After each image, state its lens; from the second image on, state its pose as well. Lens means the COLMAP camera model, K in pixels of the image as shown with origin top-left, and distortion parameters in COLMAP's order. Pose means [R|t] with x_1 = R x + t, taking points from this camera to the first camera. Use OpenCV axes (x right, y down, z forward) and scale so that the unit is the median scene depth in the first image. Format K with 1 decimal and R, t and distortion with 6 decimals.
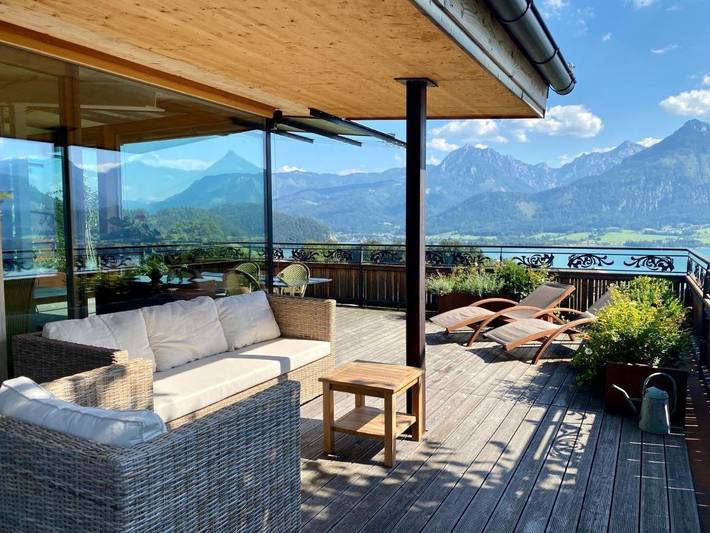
lens RADIAL K [[553.0, 0, 355.0], [0, 553.0, 266.5], [0, 0, 1]] dist [0.005603, -0.012261]
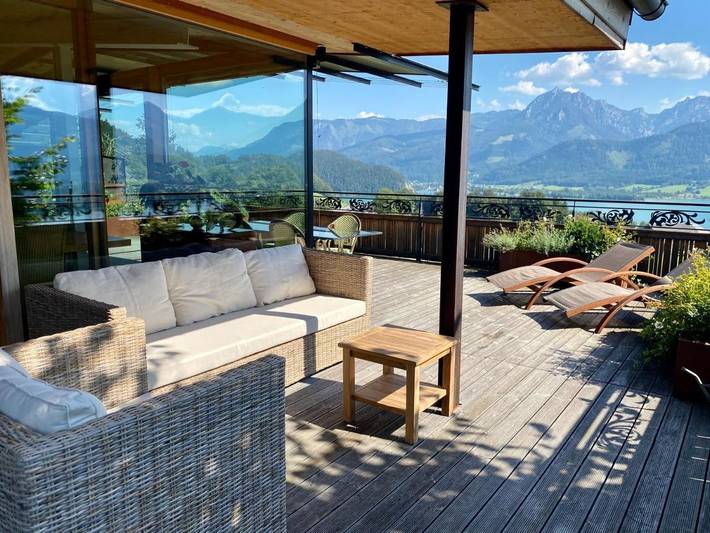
lens RADIAL K [[553.0, 0, 355.0], [0, 553.0, 266.5], [0, 0, 1]] dist [0.005603, -0.012261]
pose [[0.990514, 0.035408, -0.132774, 0.062976], [-0.022950, 0.995288, 0.094210, -0.009789], [0.135484, -0.090269, 0.986659, 0.088543]]
